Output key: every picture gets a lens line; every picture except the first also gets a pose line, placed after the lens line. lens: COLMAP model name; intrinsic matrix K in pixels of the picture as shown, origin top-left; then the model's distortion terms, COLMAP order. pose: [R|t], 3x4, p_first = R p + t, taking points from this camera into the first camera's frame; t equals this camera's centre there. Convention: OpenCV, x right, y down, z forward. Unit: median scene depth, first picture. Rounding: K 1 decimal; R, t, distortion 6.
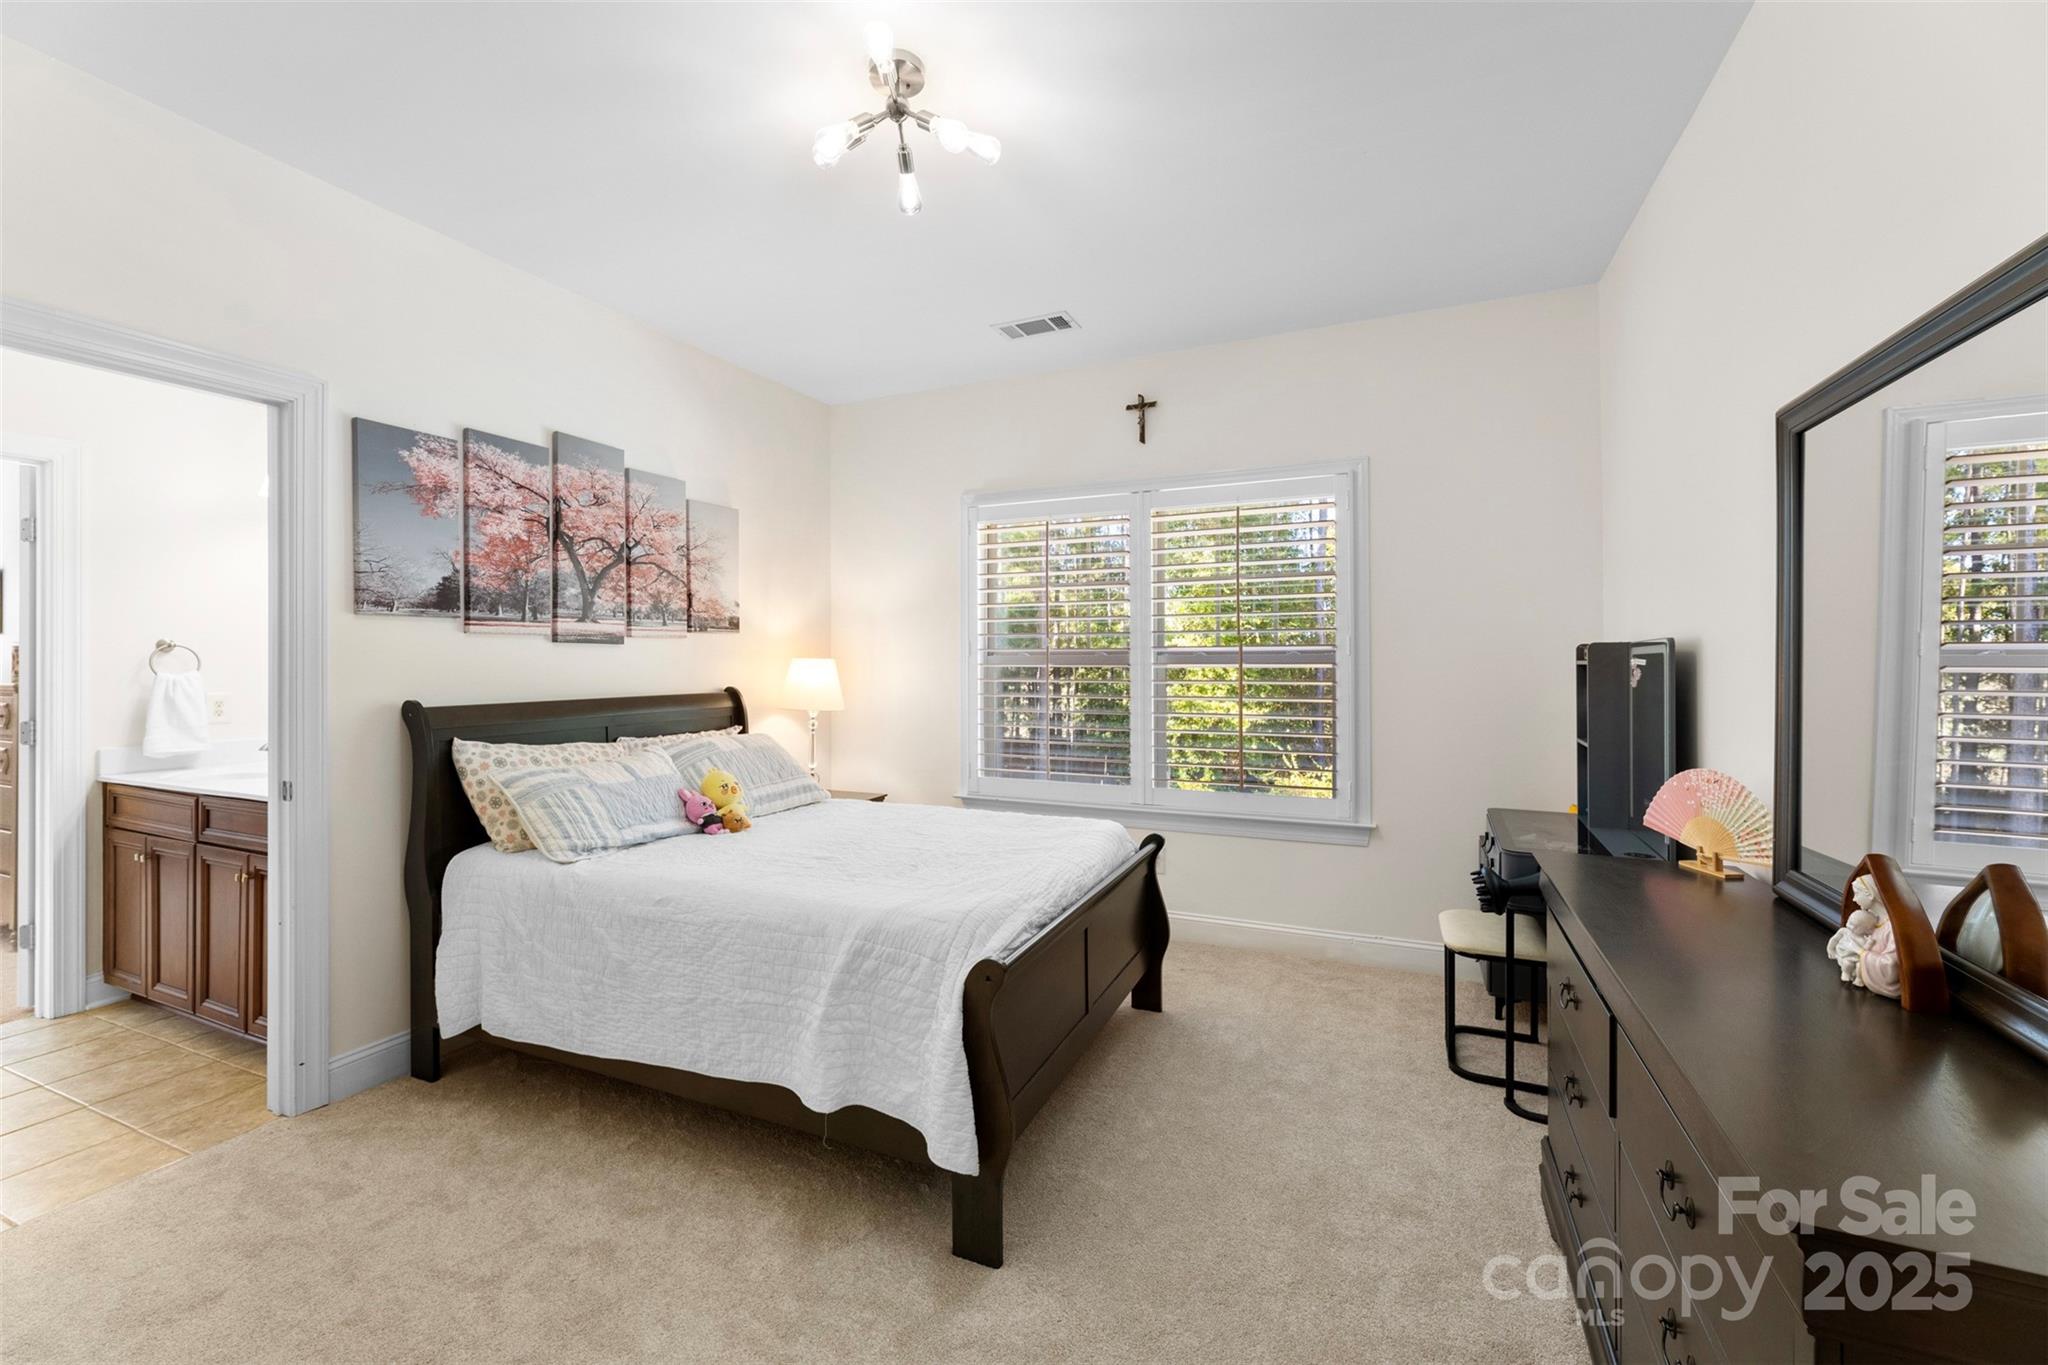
lens RADIAL K [[826.0, 0, 1029.6], [0, 826.0, 676.6], [0, 0, 1]] dist [-0.003525, -0.000543]
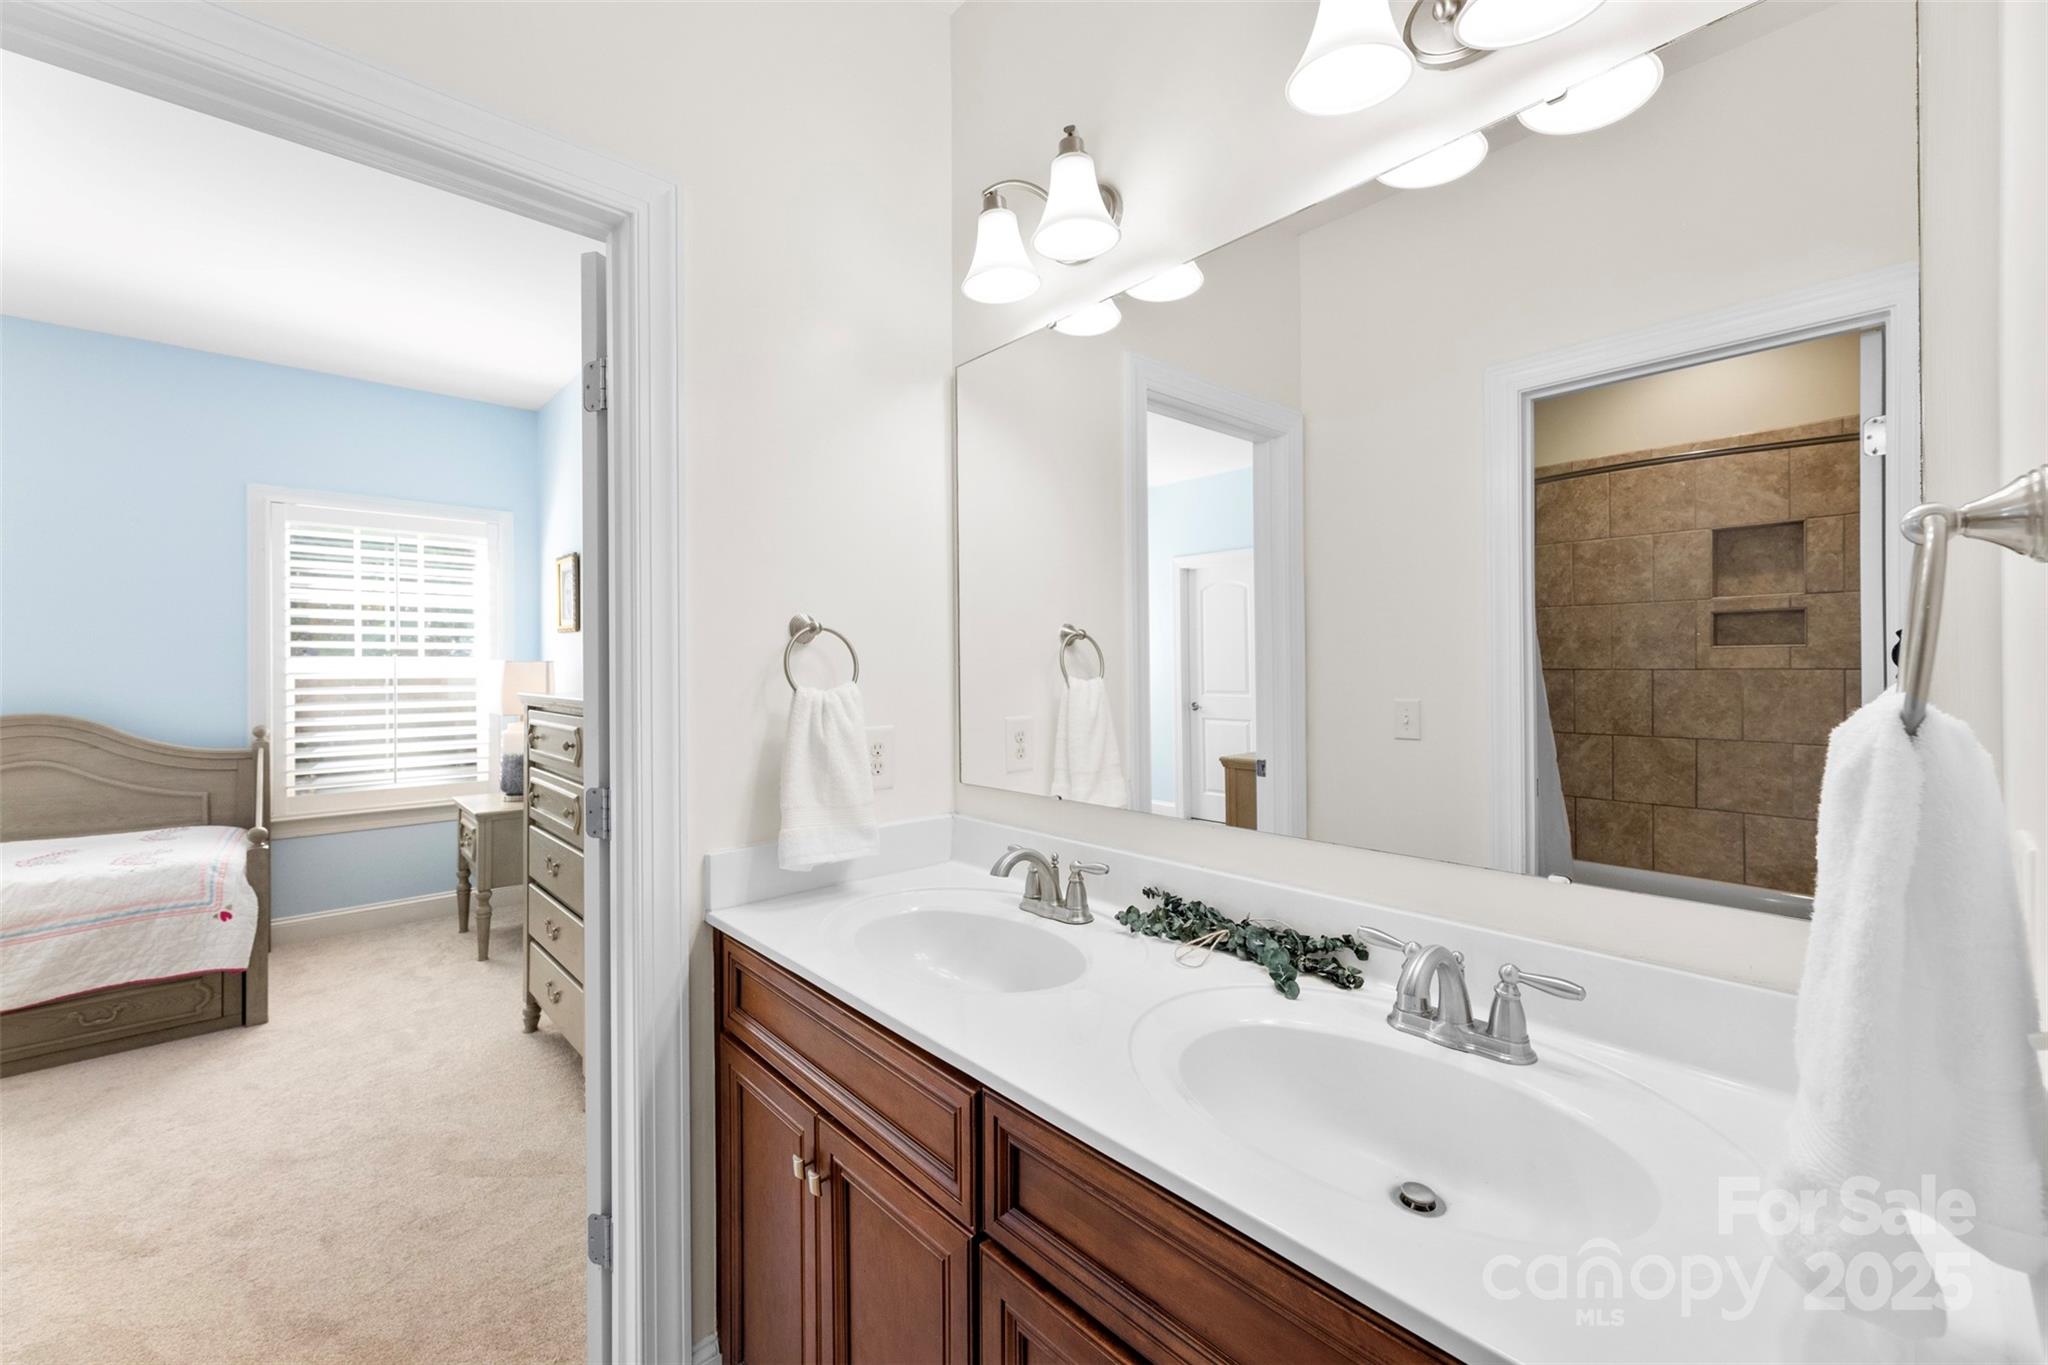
lens RADIAL K [[826.0, 0, 1027.9], [0, 826.0, 679.4], [0, 0, 1]] dist [-0.003525, -0.000543]
pose [[0.914558, 0.000843, -0.404454, -0.782888], [0.002236, 0.999972, 0.007139, -0.012648], [0.404448, -0.007433, 0.914531, 0.650706]]
